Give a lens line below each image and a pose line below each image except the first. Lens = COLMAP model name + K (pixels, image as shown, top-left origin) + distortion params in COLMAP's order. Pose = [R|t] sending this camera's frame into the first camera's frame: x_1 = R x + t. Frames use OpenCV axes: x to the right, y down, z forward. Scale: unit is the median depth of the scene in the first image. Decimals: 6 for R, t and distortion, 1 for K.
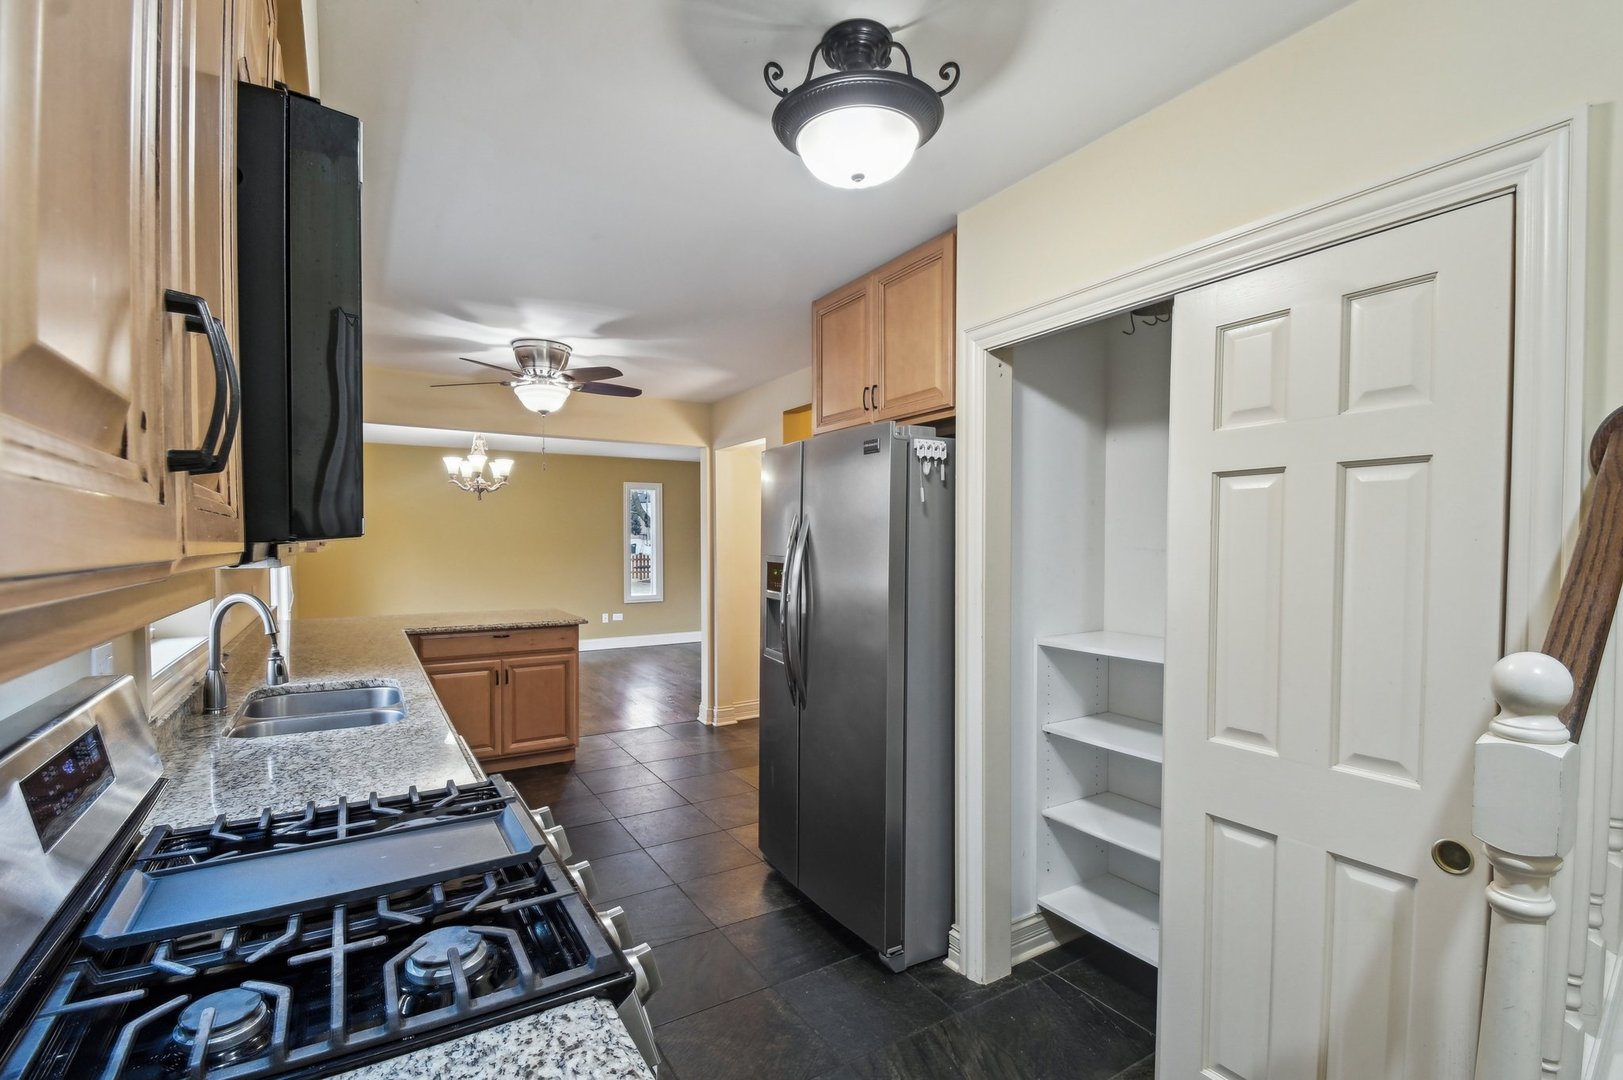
lens RADIAL K [[728.4, 0, 804.0], [0, 728.4, 530.8], [0, 0, 1]] dist [0.013368, -0.019044]
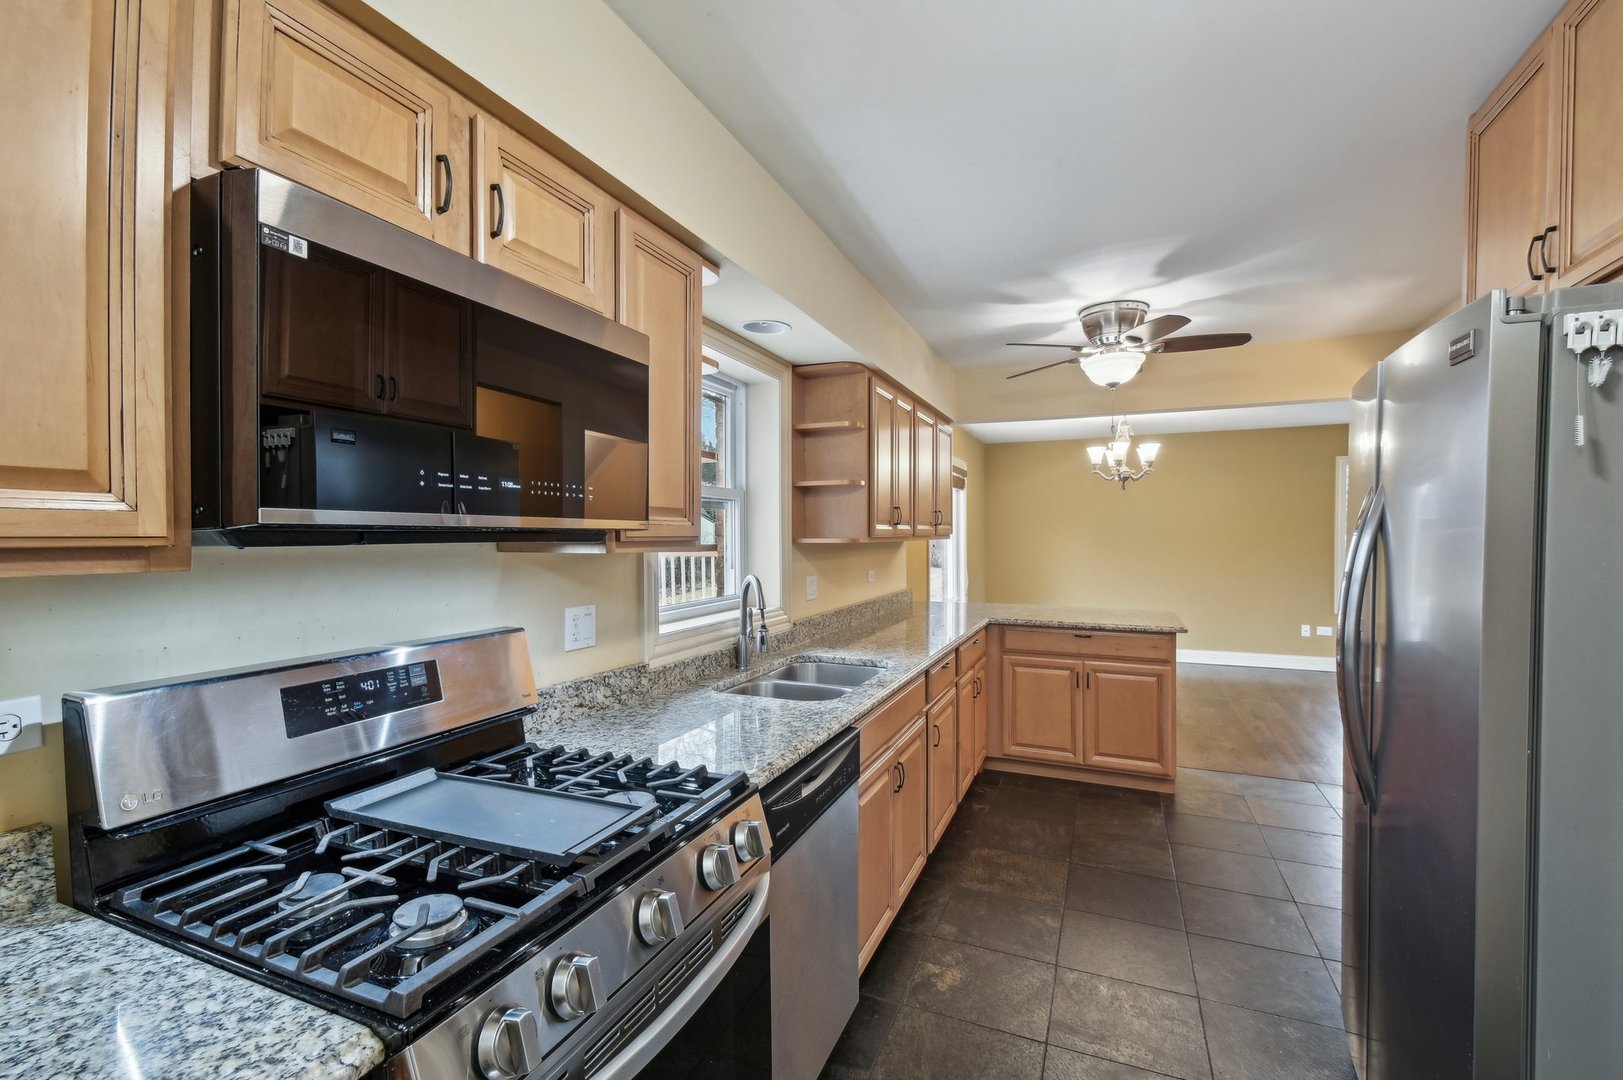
lens RADIAL K [[728.4, 0, 804.0], [0, 728.4, 530.8], [0, 0, 1]] dist [0.013368, -0.019044]
pose [[0.554870, -0.002036, -0.831934, 0.163474], [0.011016, 0.999927, 0.004900, 0.003489], [0.831864, -0.011883, 0.554852, 0.205196]]
